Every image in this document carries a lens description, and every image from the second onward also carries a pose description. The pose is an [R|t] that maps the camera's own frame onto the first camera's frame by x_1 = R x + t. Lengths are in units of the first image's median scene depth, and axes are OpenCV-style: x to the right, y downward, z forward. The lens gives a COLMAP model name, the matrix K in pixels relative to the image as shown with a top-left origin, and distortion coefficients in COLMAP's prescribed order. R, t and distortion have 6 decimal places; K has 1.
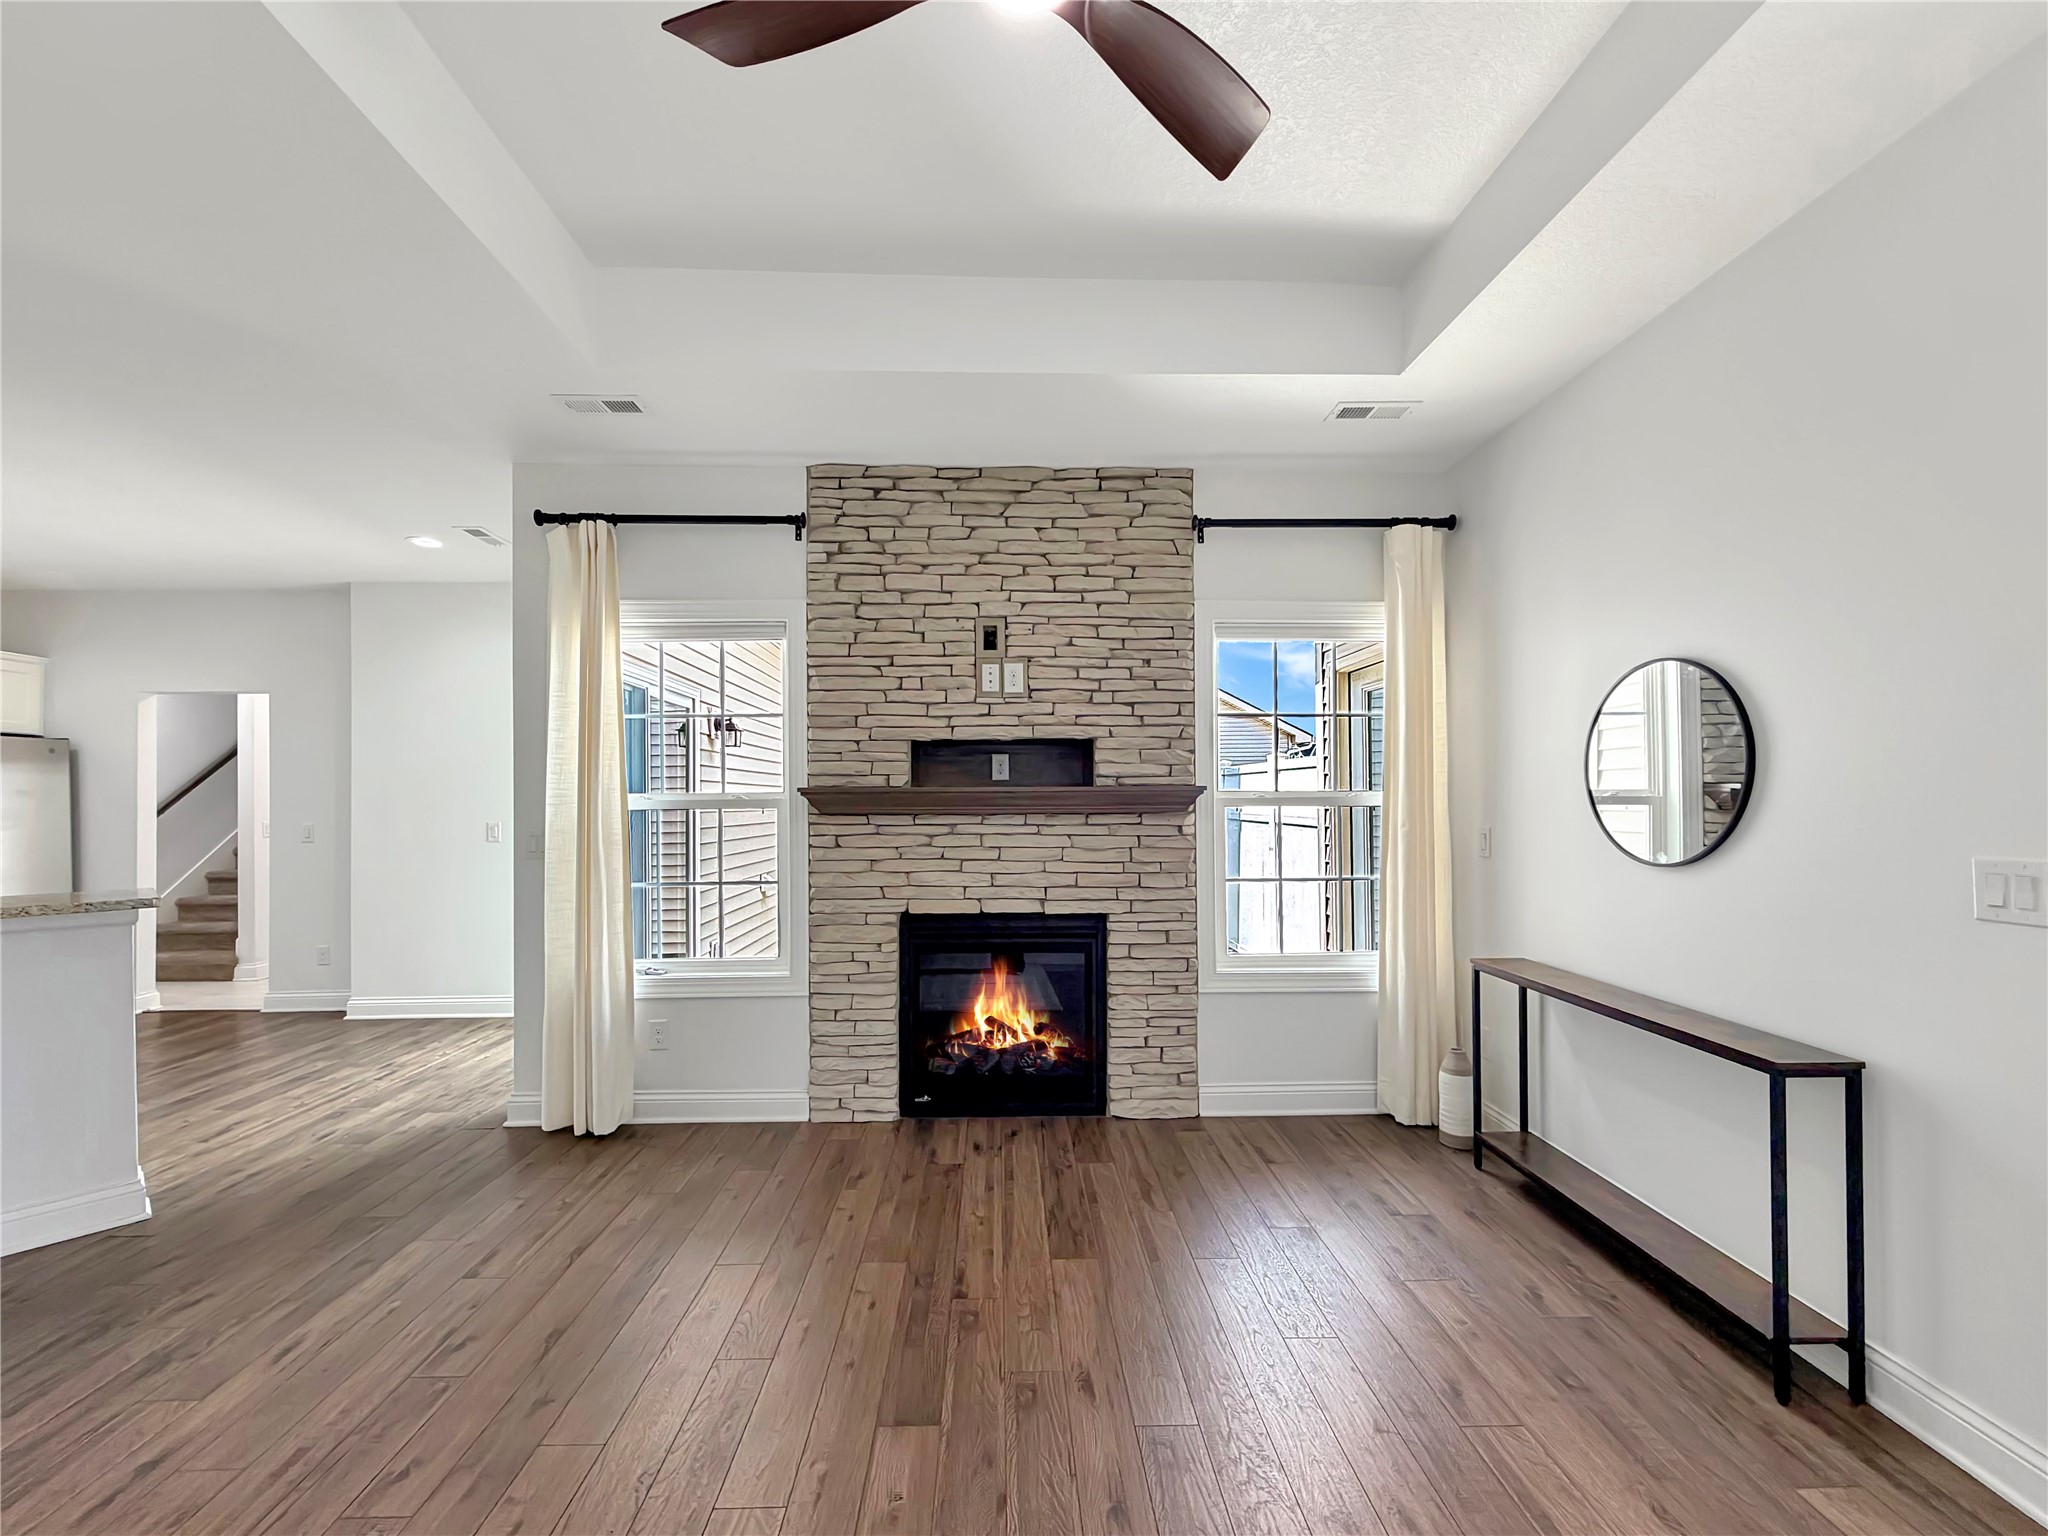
lens RADIAL K [[836.4, 0, 1022.4], [0, 836.4, 813.0], [0, 0, 1]] dist [-0.000901, -0.000114]
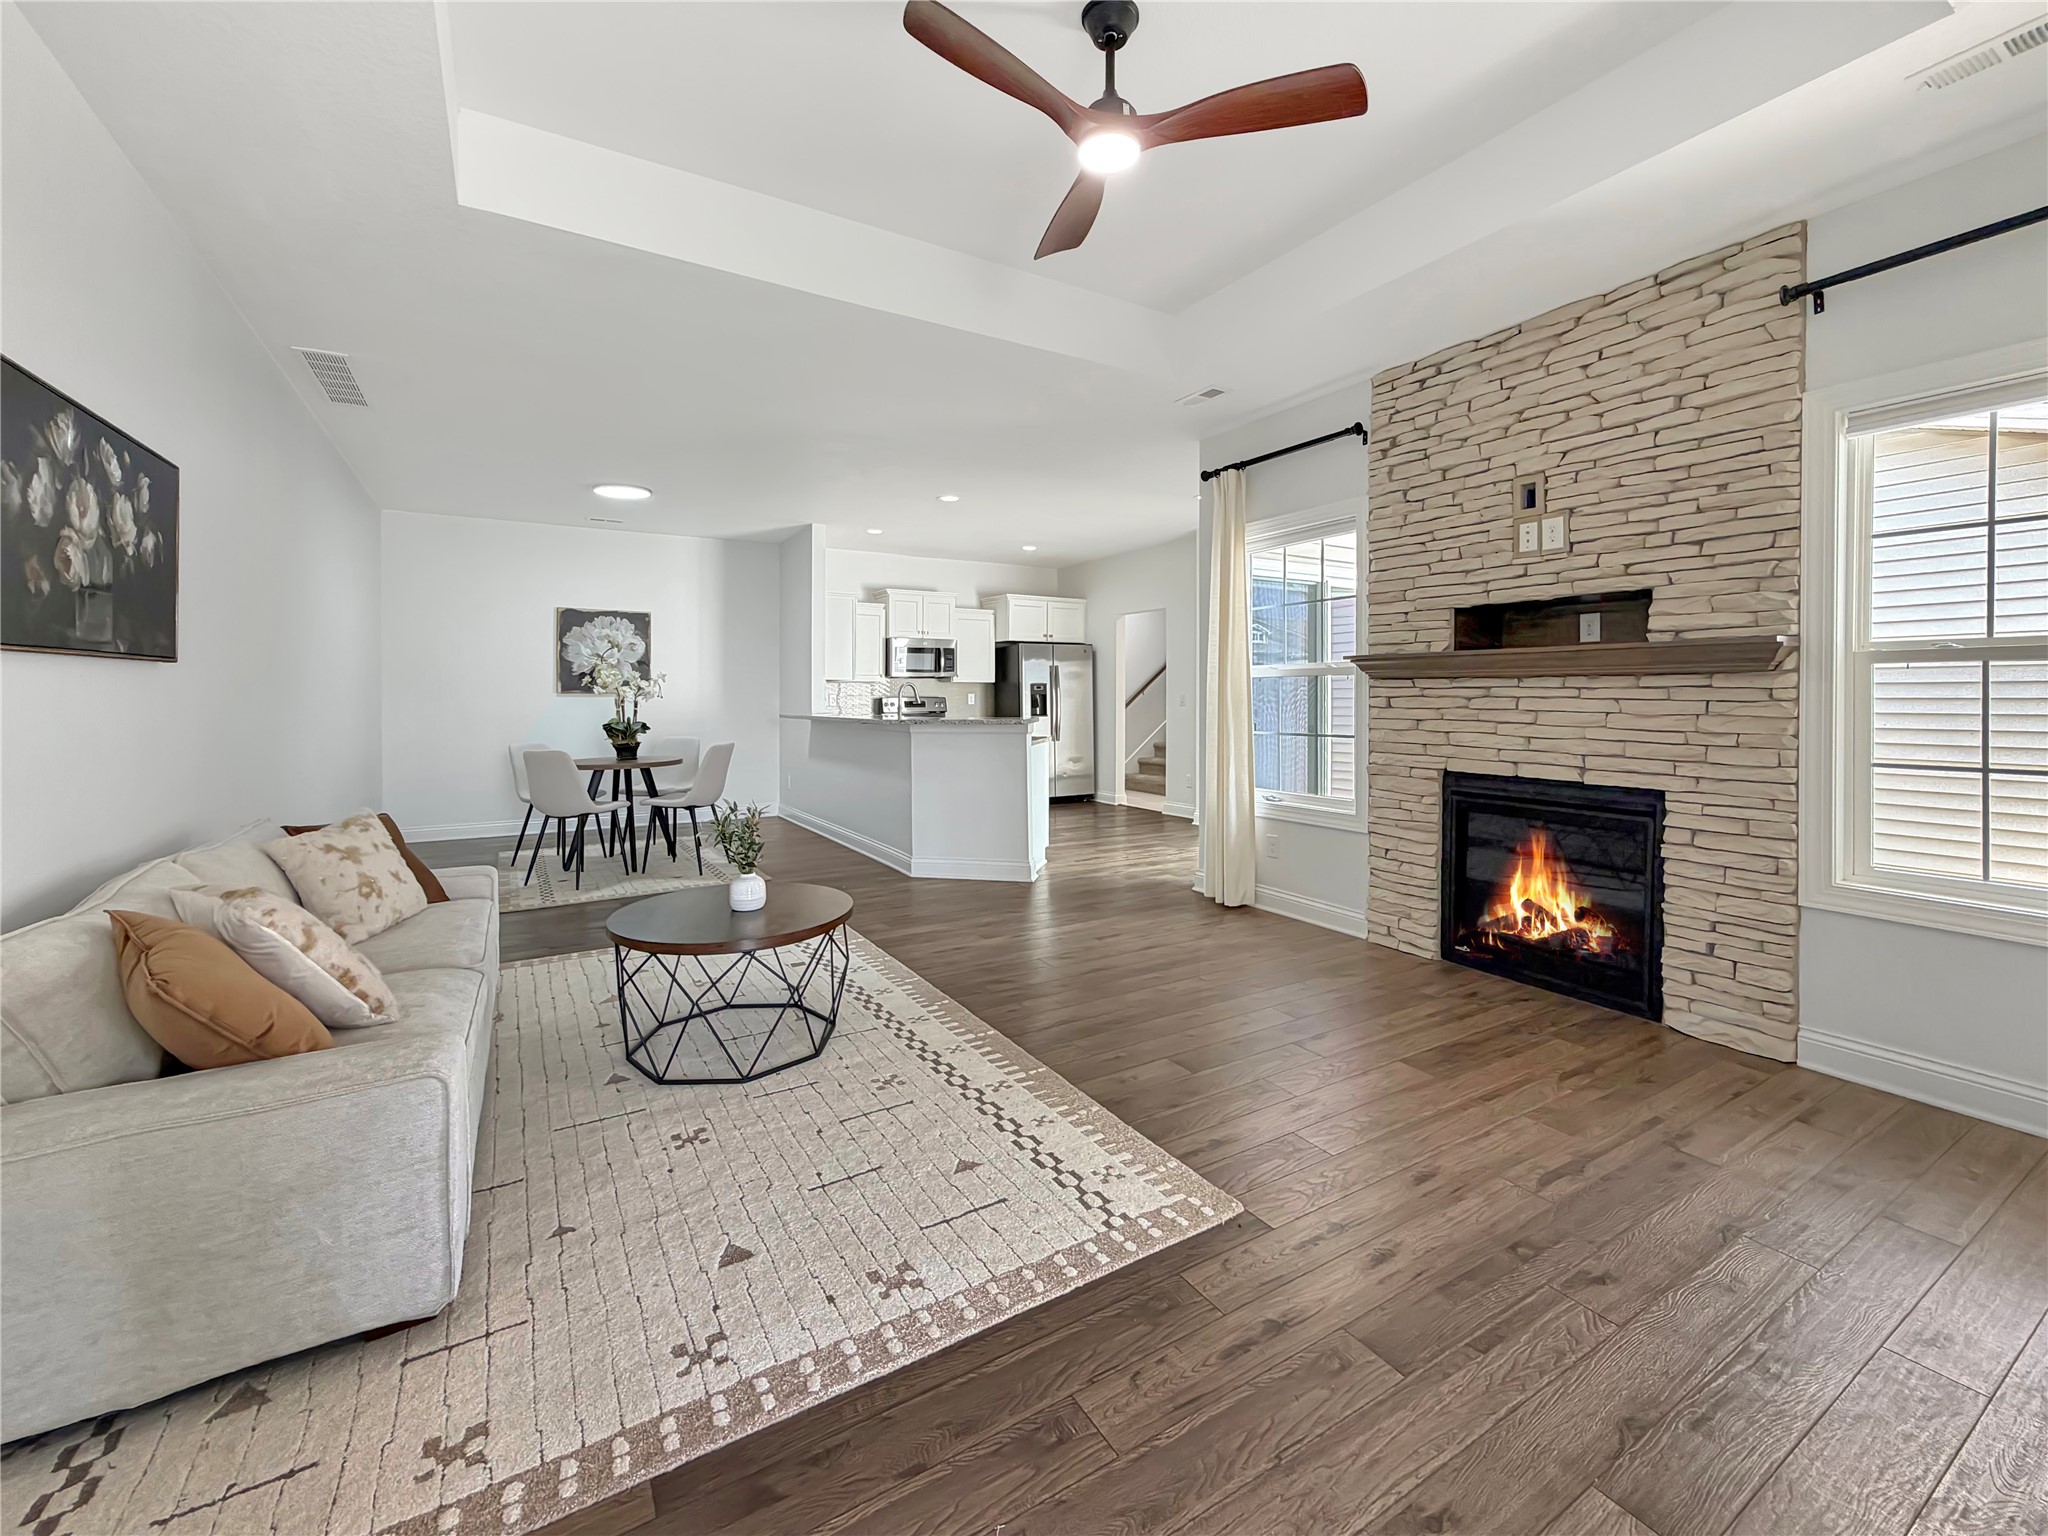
lens RADIAL K [[847.4, 0, 1023.0], [0, 847.4, 738.9], [0, 0, 1]] dist [0.000033, -0.000071]
pose [[0.488856, 0.051150, -0.870864, 0.546963], [-0.013537, 0.998604, 0.051053, 0.031574], [0.872260, -0.013169, 0.488866, -0.004921]]
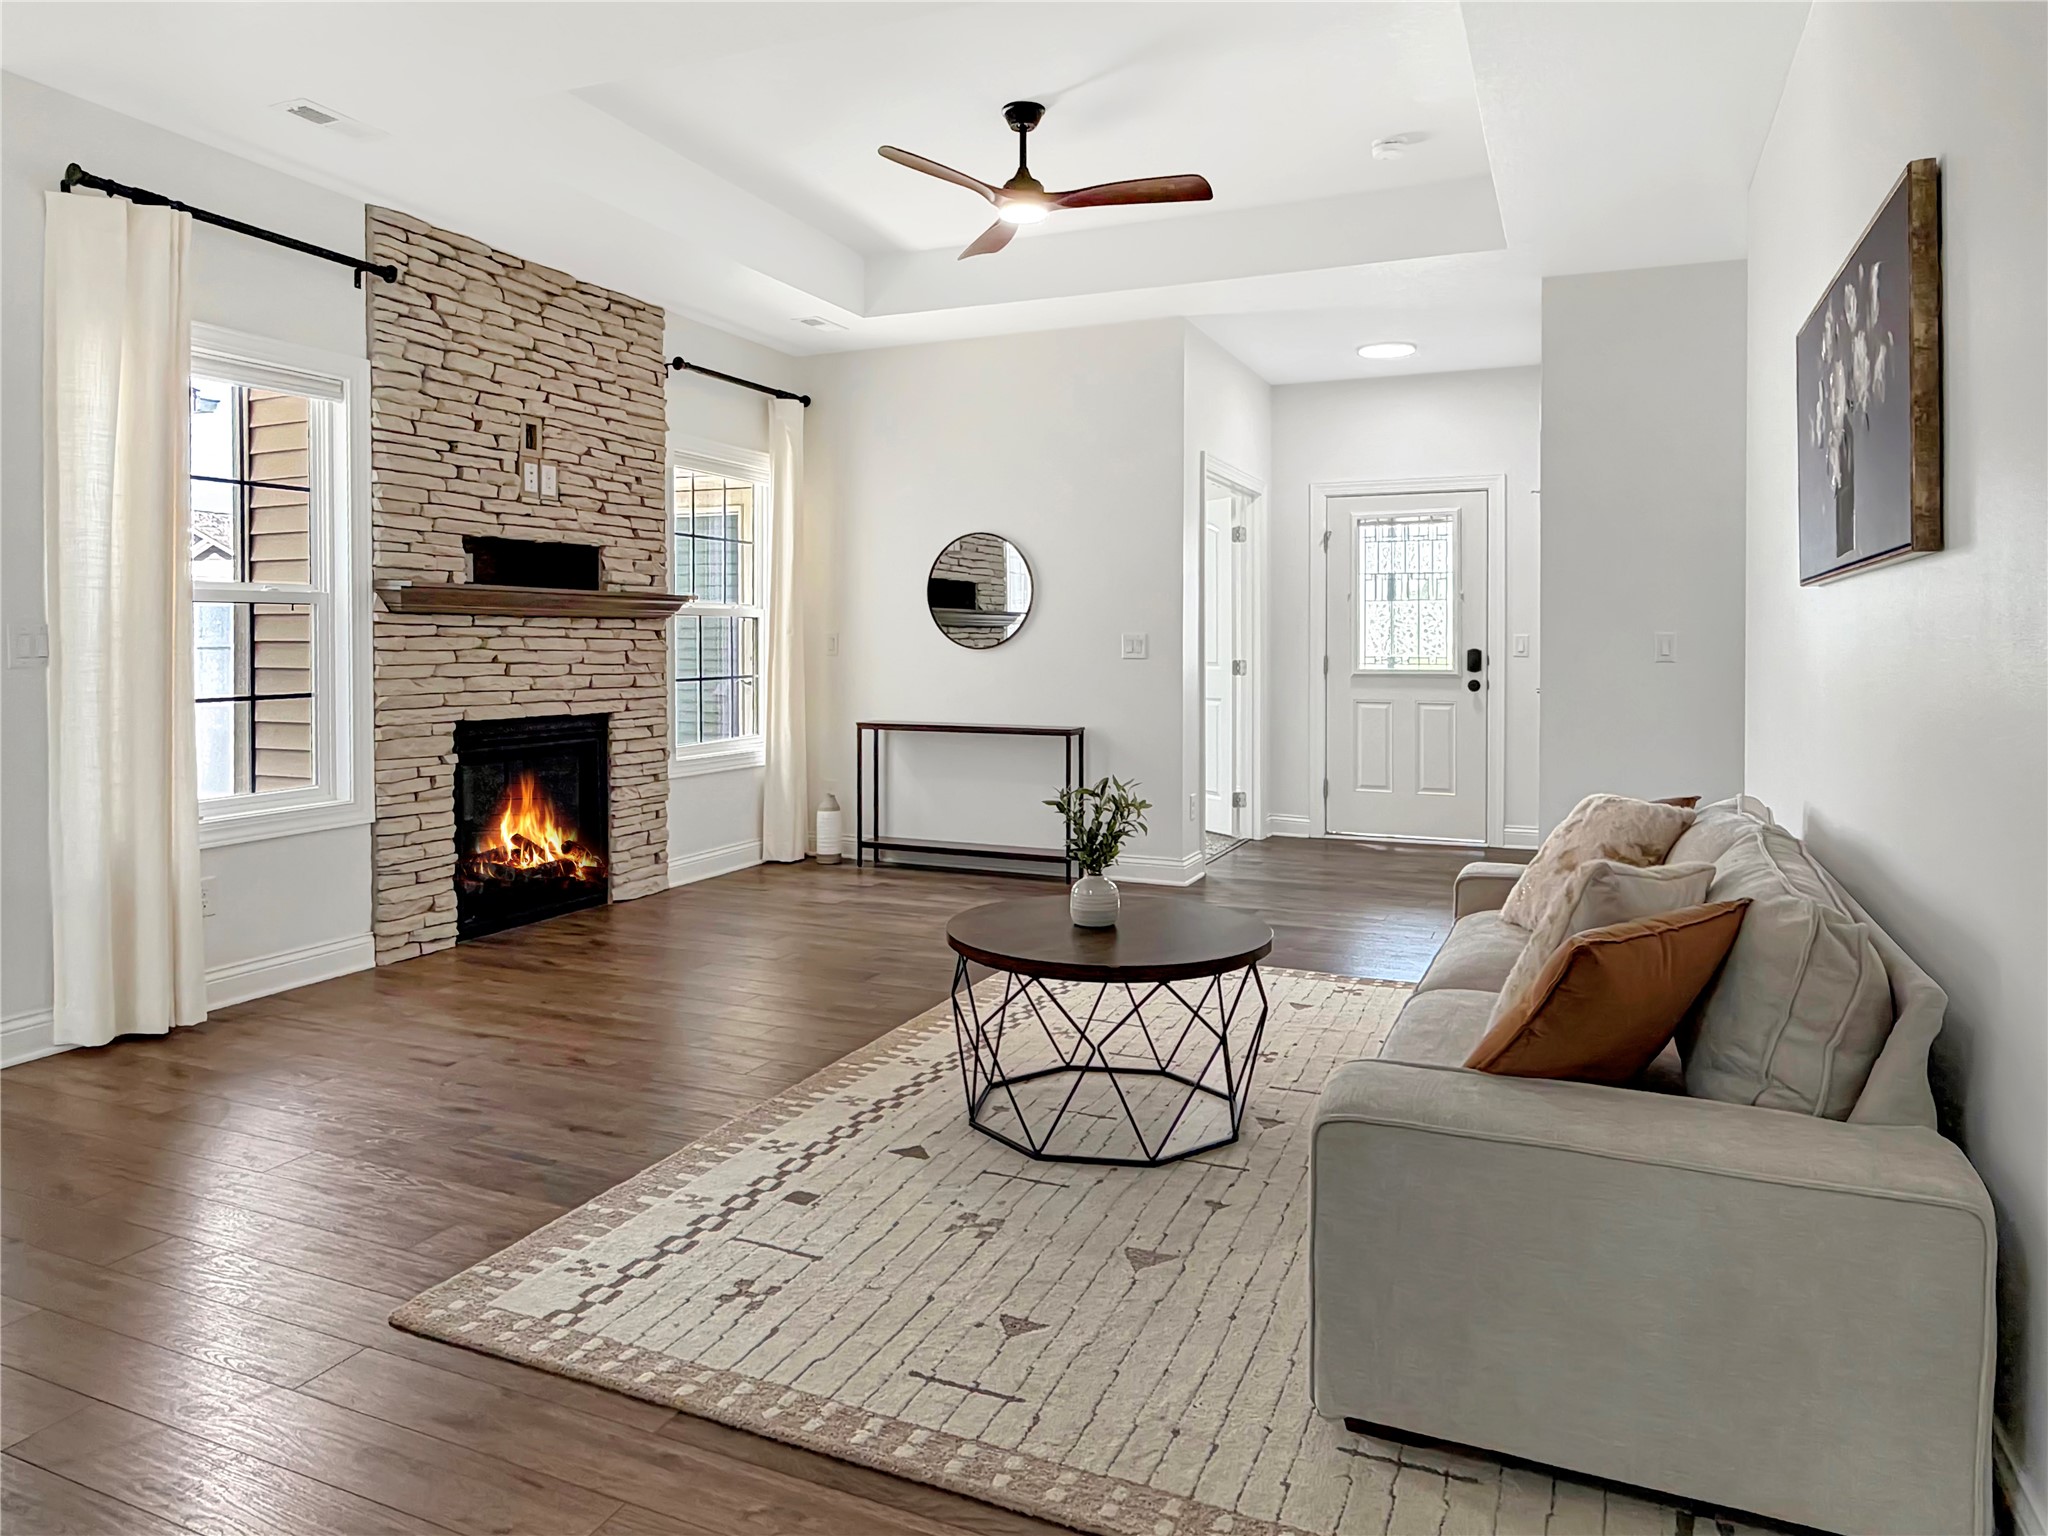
lens RADIAL K [[1284.5, 0, 1024.0], [0, 1284.5, 768.0], [0, 0, 1]] dist [-0.003339, -0.000516]
pose [[0.420575, -0.085011, 0.903266, -1.188271], [0.012848, 0.996059, 0.087762, 0.054463], [-0.907167, -0.025306, 0.420009, -0.174758]]
